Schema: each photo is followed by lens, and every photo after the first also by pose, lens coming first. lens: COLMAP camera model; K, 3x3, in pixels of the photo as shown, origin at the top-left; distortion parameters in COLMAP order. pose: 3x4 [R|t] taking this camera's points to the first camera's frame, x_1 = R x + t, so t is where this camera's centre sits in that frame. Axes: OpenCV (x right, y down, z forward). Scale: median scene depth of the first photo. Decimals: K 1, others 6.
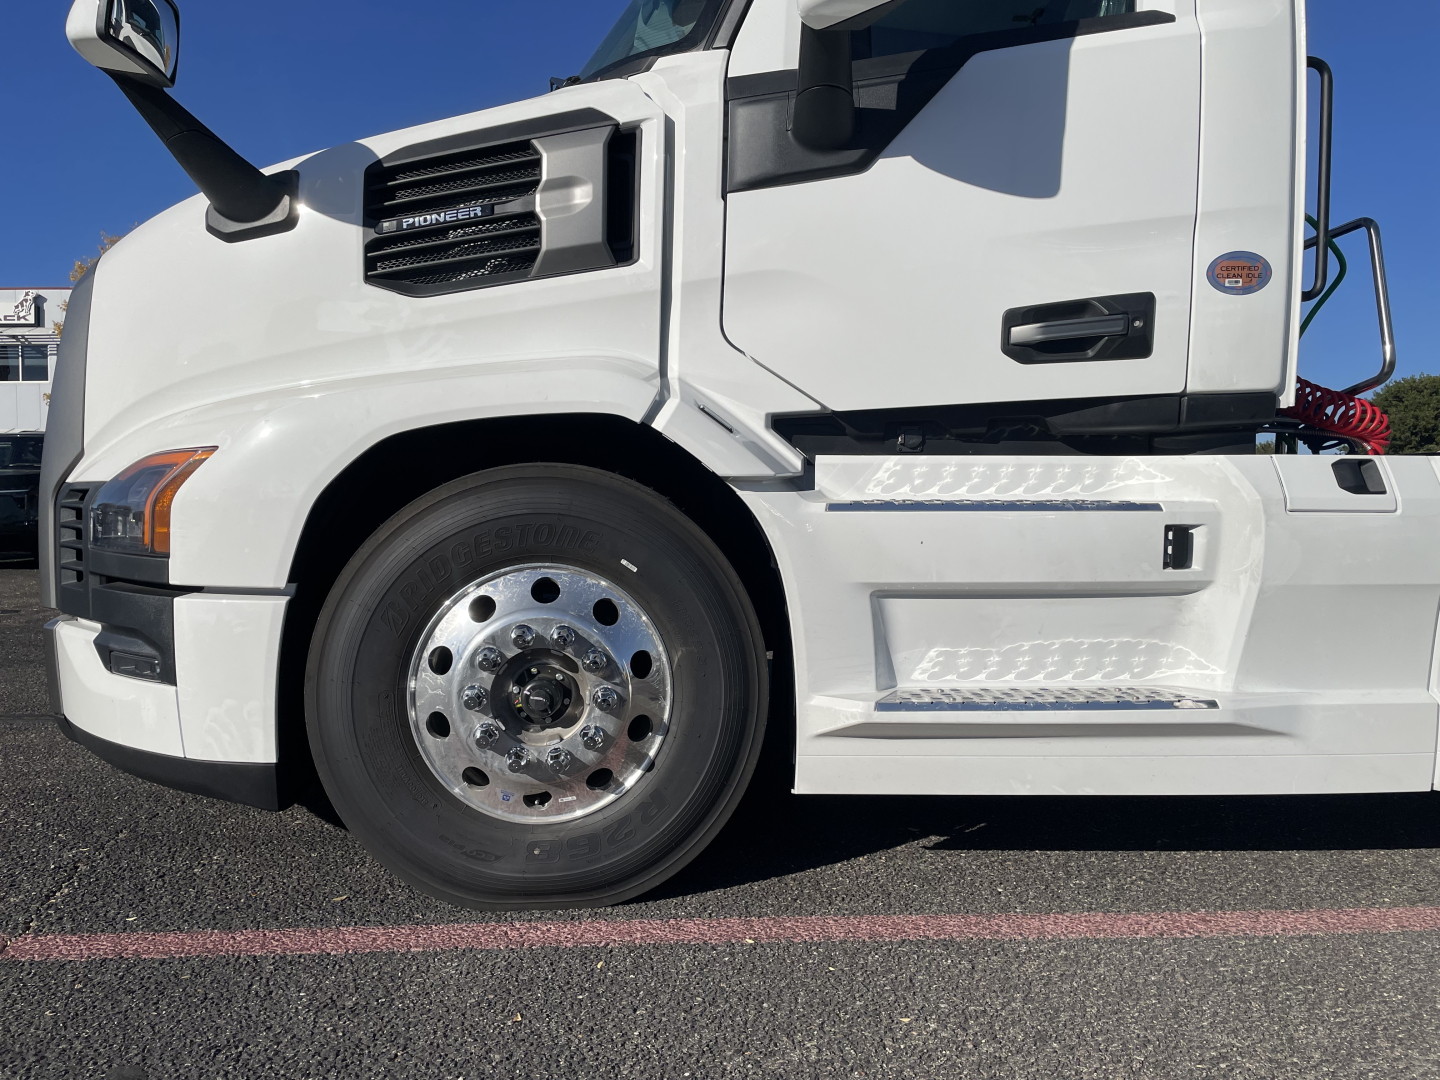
lens RADIAL K [[1082.6, 0, 721.8], [0, 1082.6, 534.1], [0, 0, 1]] dist [0.062490, -0.082362]
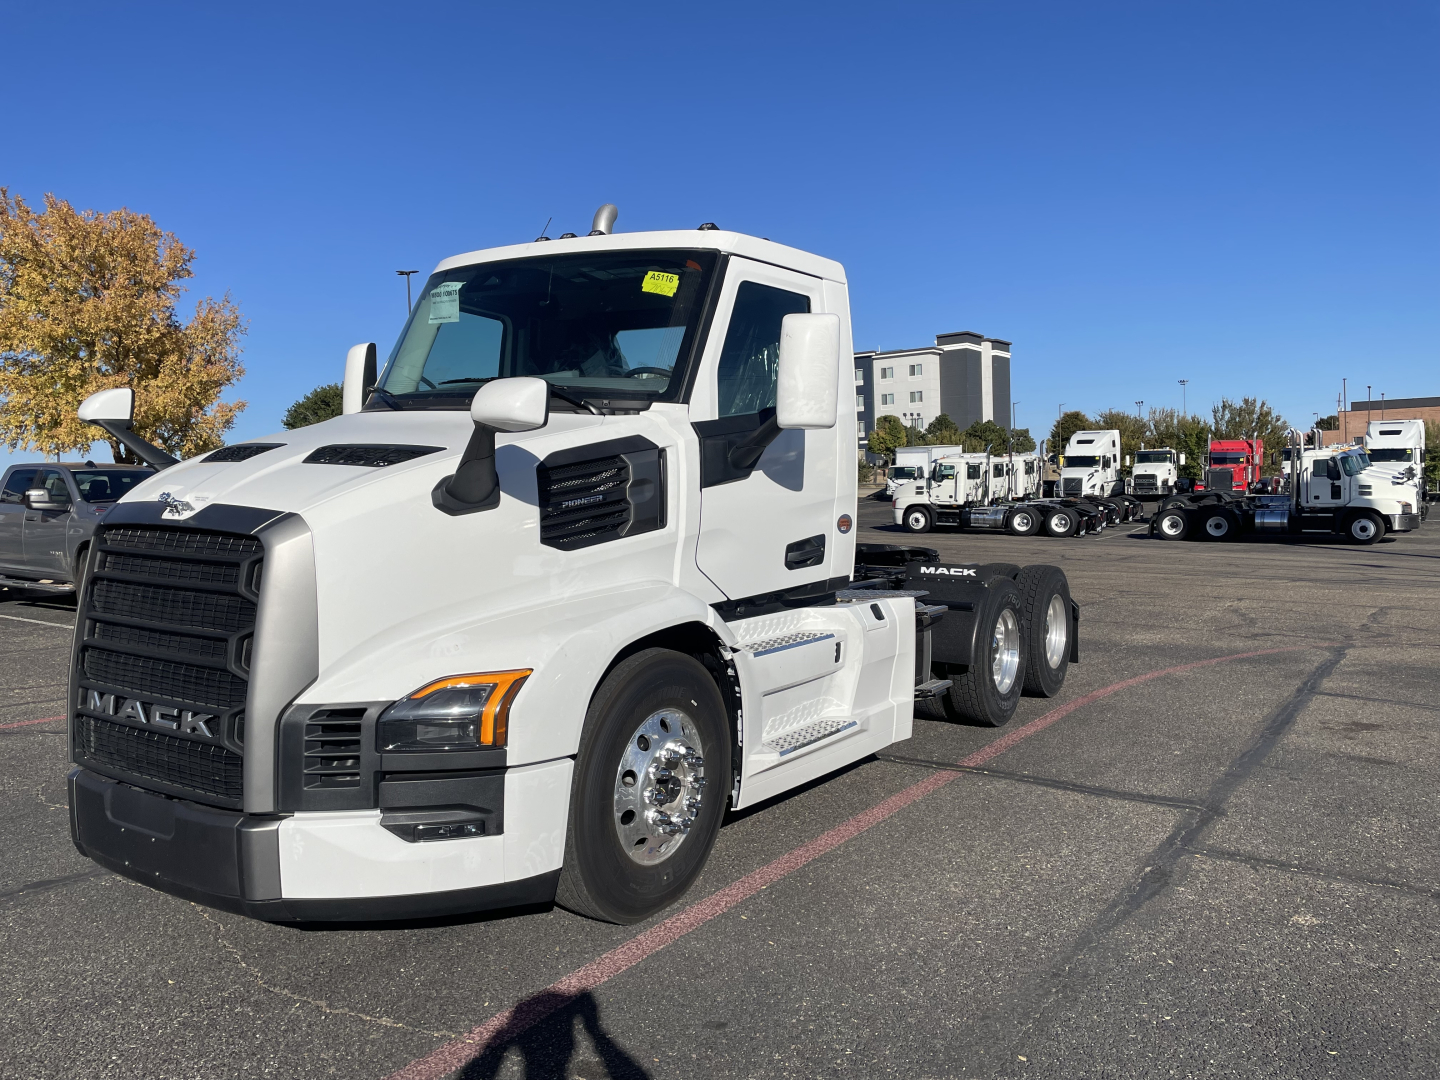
lens RADIAL K [[1082.6, 0, 726.3], [0, 1082.6, 530.5], [0, 0, 1]] dist [0.062490, -0.082362]
pose [[0.600131, -0.033480, 0.799201, -1.399113], [0.027093, 0.999401, 0.021522, -0.277555], [-0.799443, 0.008736, 0.600679, -0.112406]]
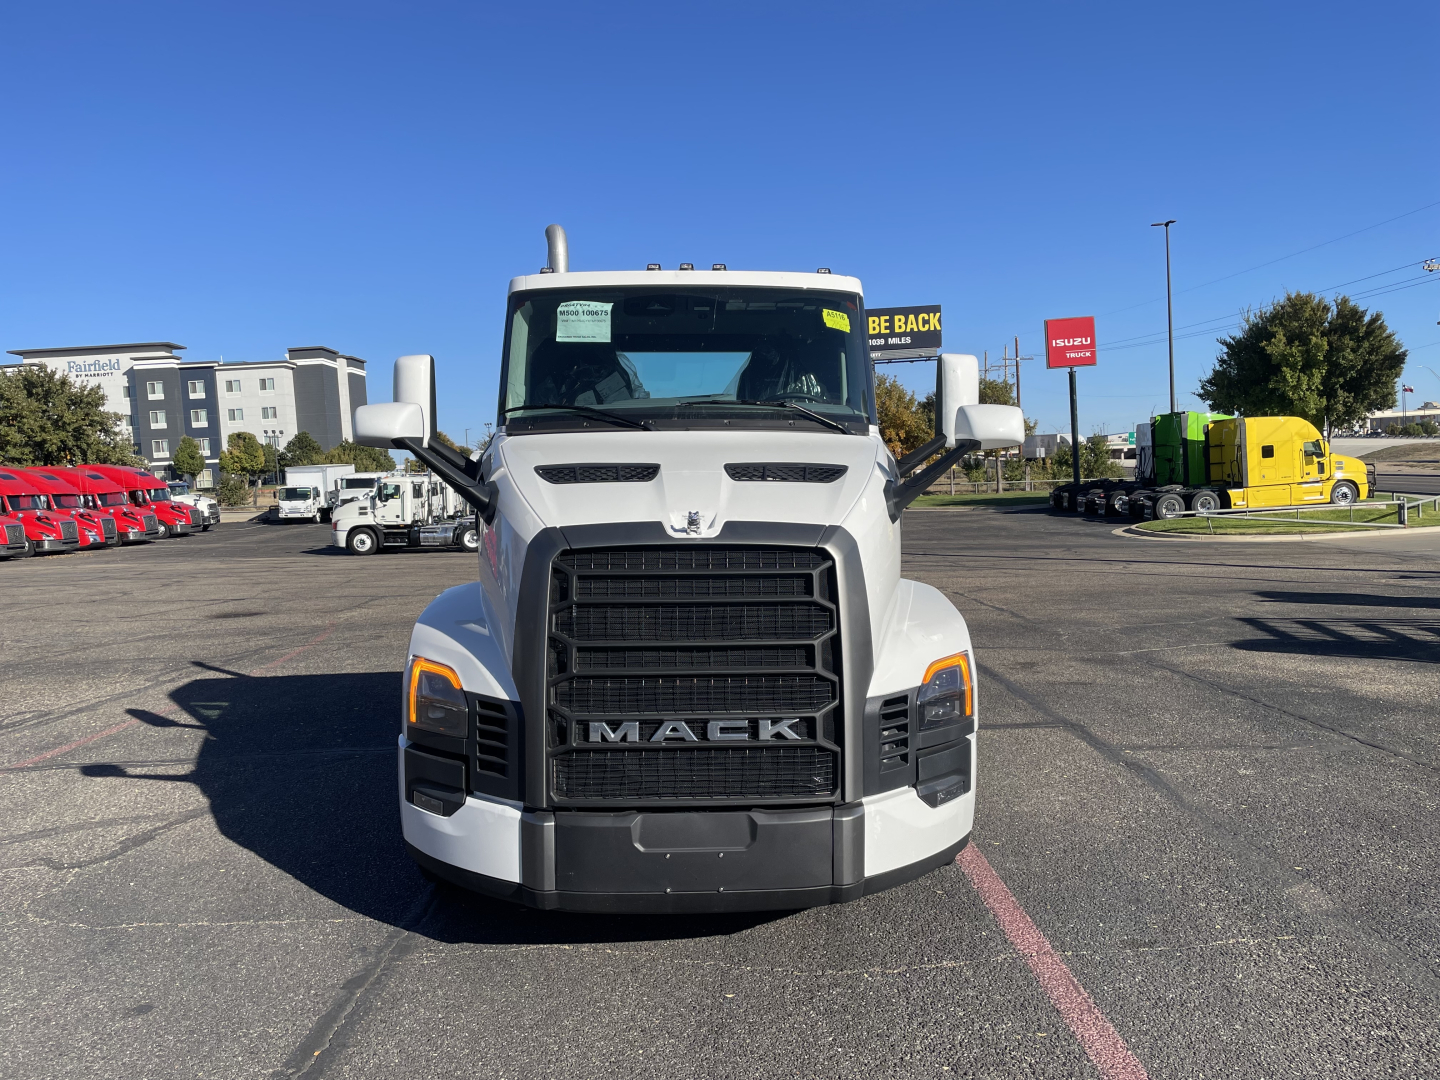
lens RADIAL K [[1082.6, 0, 721.3], [0, 1082.6, 541.2], [0, 0, 1]] dist [0.062490, -0.082362]
pose [[0.048317, -0.042893, 0.997911, -2.098082], [0.059141, 0.997448, 0.040009, -0.329623], [-0.997080, 0.057084, 0.050730, 1.201743]]
